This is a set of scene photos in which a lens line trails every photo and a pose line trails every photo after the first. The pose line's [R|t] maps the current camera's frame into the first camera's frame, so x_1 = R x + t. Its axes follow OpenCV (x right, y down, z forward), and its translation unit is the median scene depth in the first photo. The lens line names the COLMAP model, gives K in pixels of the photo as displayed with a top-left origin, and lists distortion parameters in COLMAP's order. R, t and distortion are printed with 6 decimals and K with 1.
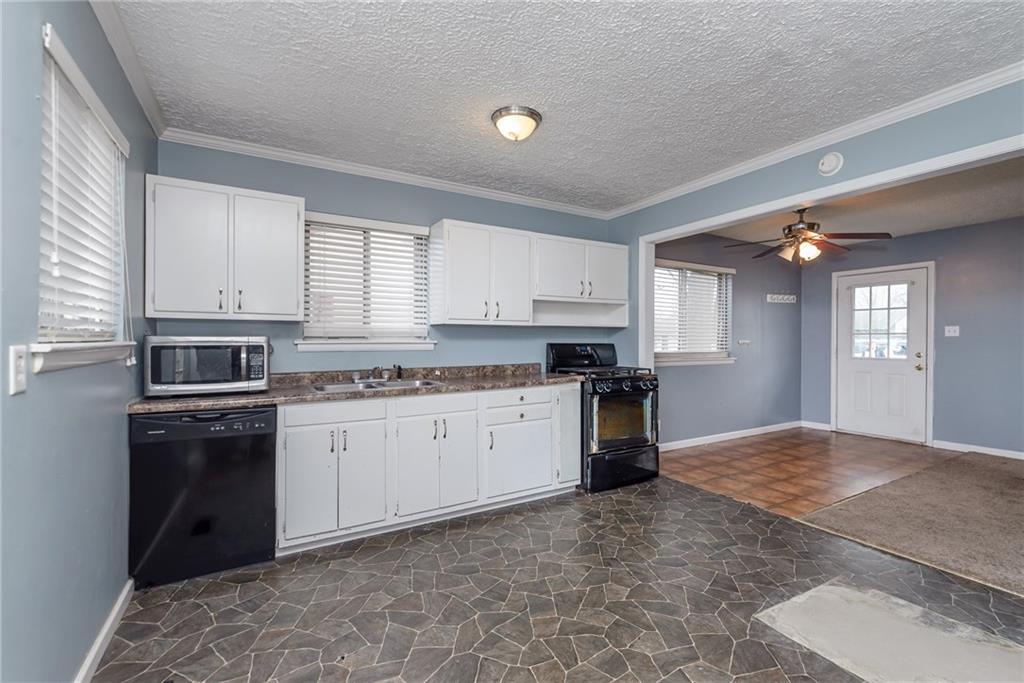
lens RADIAL K [[444.5, 0, 521.1], [0, 444.5, 342.1], [0, 0, 1]] dist [0.002778, 0.000180]
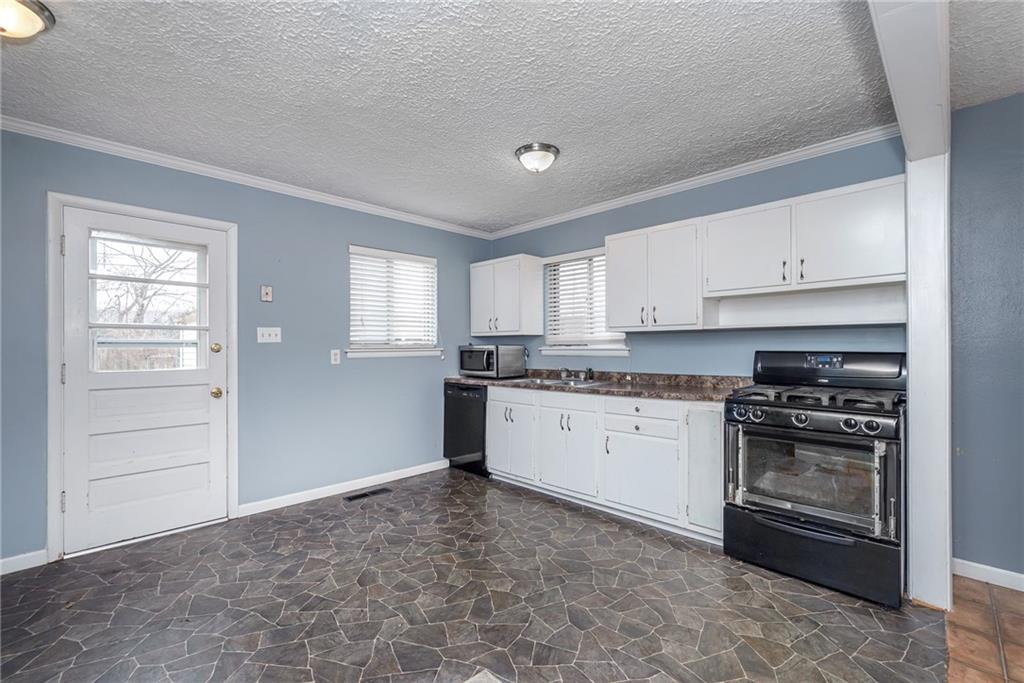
lens RADIAL K [[444.5, 0, 514.3], [0, 444.5, 345.2], [0, 0, 1]] dist [0.002778, 0.000180]
pose [[0.249096, -0.005264, -0.968464, 0.820440], [-0.001221, 0.999983, -0.005749, -0.002519], [0.968478, 0.002614, 0.249085, 0.502460]]
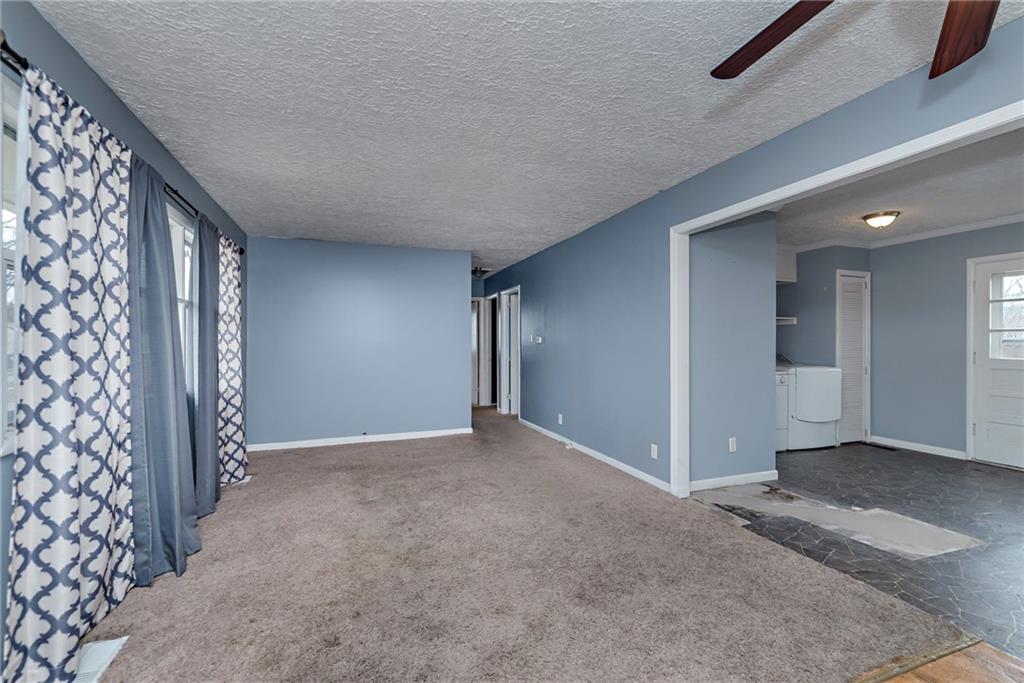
lens RADIAL K [[444.5, 0, 528.6], [0, 444.5, 348.7], [0, 0, 1]] dist [0.002778, 0.000180]
pose [[-0.986628, -0.009713, 0.162697, 1.029153], [-0.007522, 0.999873, 0.014077, 0.000552], [-0.162813, 0.012665, -0.986576, 1.556113]]
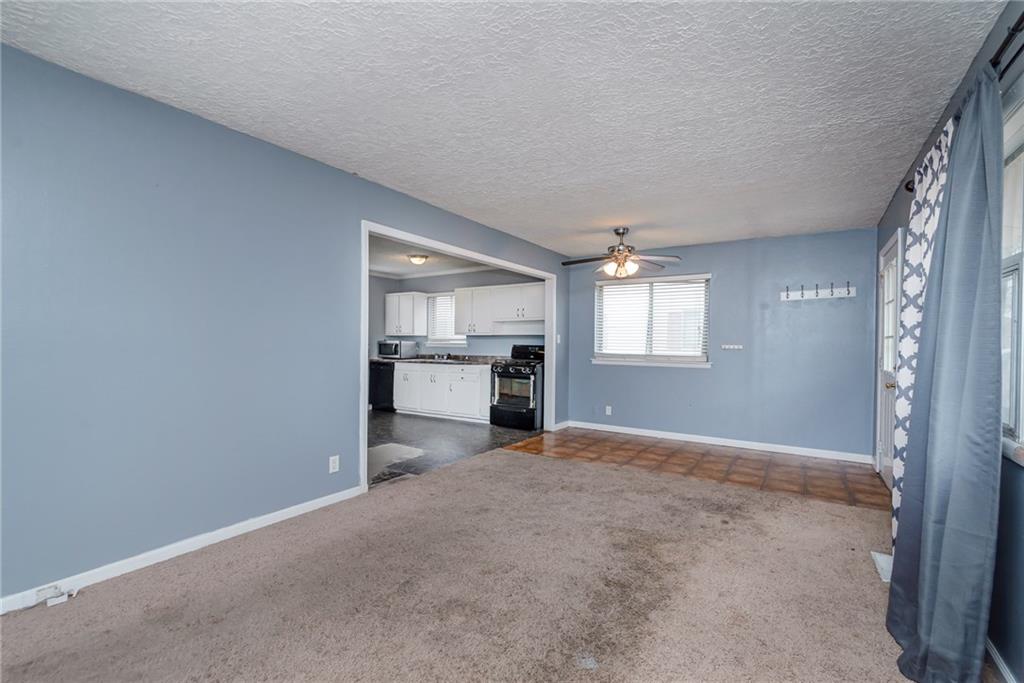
lens RADIAL K [[444.5, 0, 524.2], [0, 444.5, 346.1], [0, 0, 1]] dist [0.002778, 0.000180]
pose [[0.450600, 0.006396, -0.892703, 1.974448], [-0.015737, 0.999876, -0.000780, 0.010010], [0.892587, 0.014400, 0.450645, 0.295942]]
